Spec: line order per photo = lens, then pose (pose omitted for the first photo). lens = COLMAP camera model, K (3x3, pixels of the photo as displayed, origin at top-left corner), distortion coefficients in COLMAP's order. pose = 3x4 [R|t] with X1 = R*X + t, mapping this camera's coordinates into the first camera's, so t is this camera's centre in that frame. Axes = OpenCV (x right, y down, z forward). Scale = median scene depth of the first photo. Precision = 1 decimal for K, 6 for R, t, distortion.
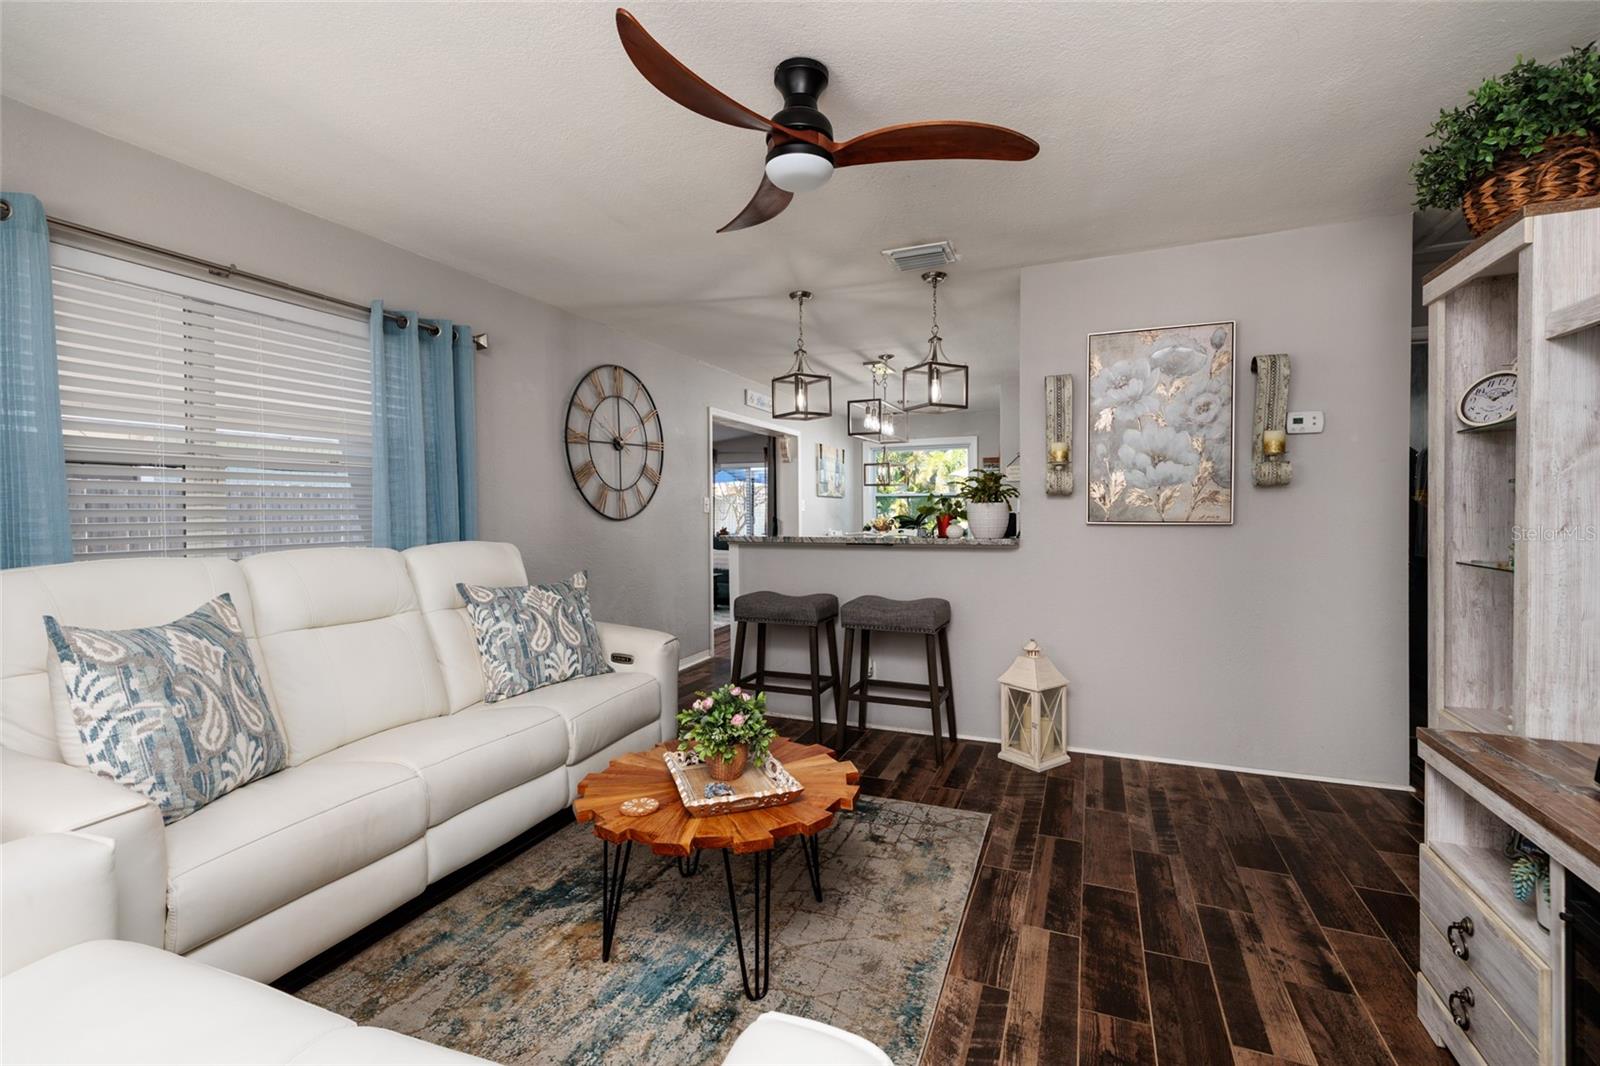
lens RADIAL K [[694.0, 0, 803.3], [0, 694.0, 520.7], [0, 0, 1]] dist [0.003187, -0.007126]
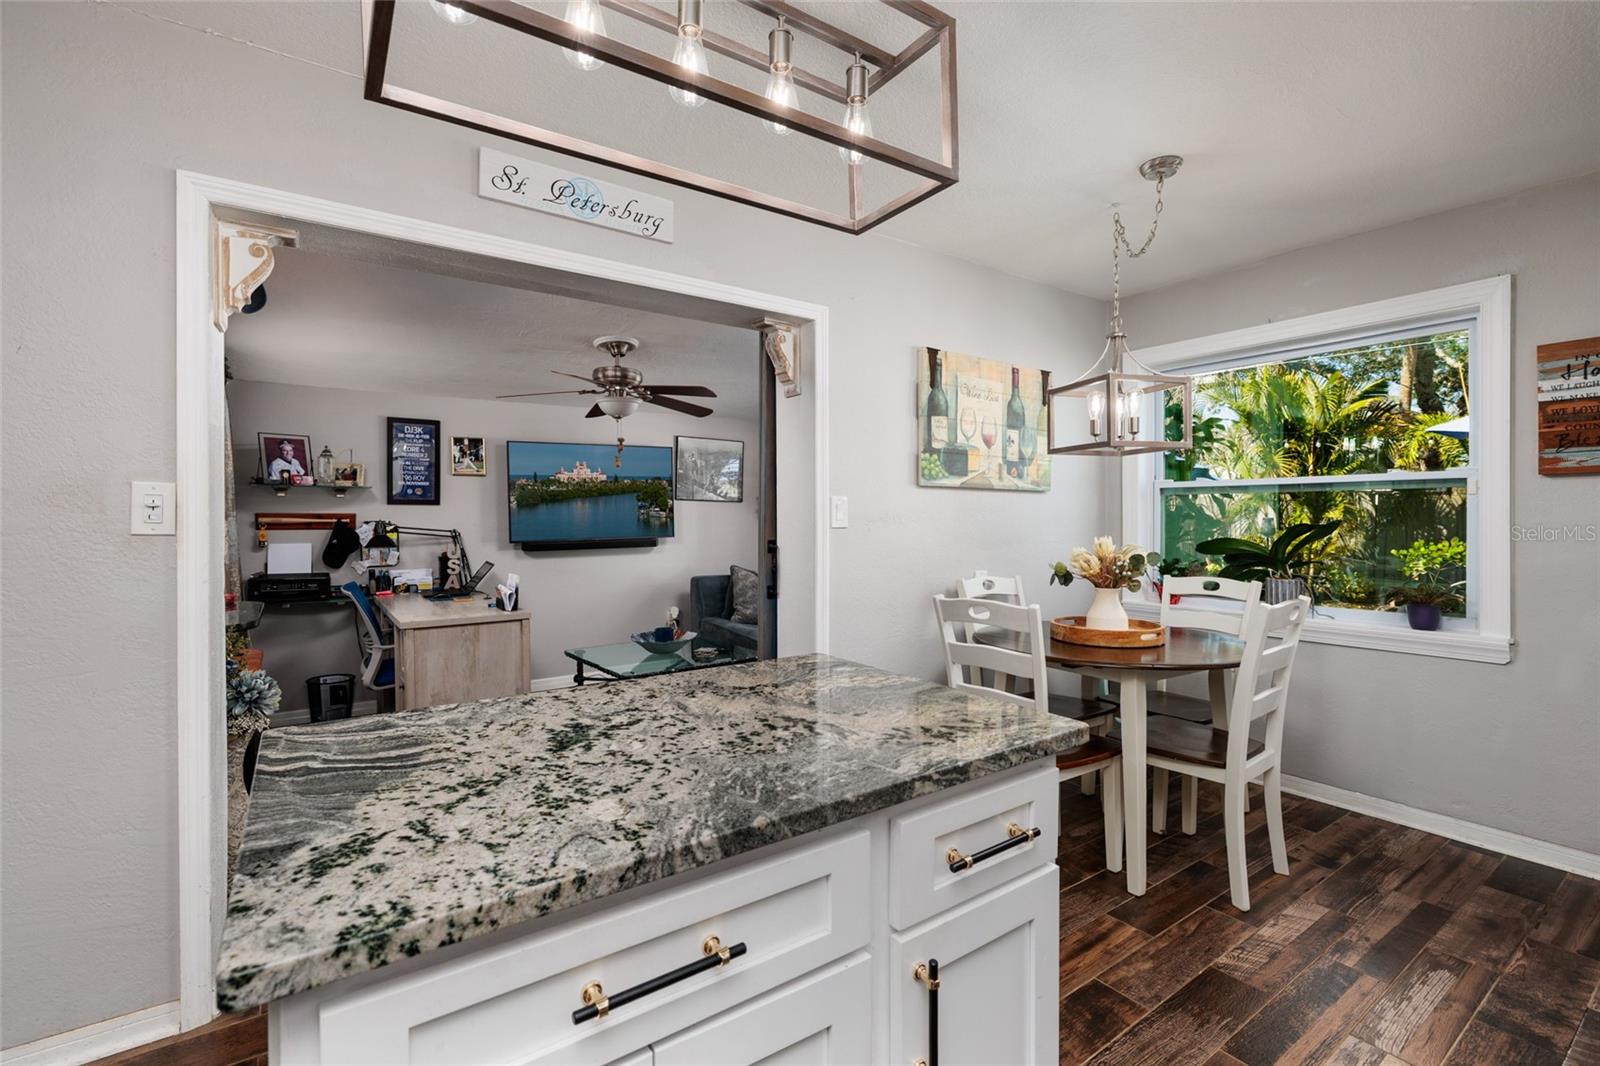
lens RADIAL K [[707.5, 0, 803.2], [0, 707.5, 522.5], [0, 0, 1]] dist [-0.000204, -0.000020]
pose [[0.838637, 0.007708, -0.544636, 0.191679], [-0.012857, 0.999901, -0.005646, -0.013870], [0.544539, 0.011737, 0.838653, 0.687196]]
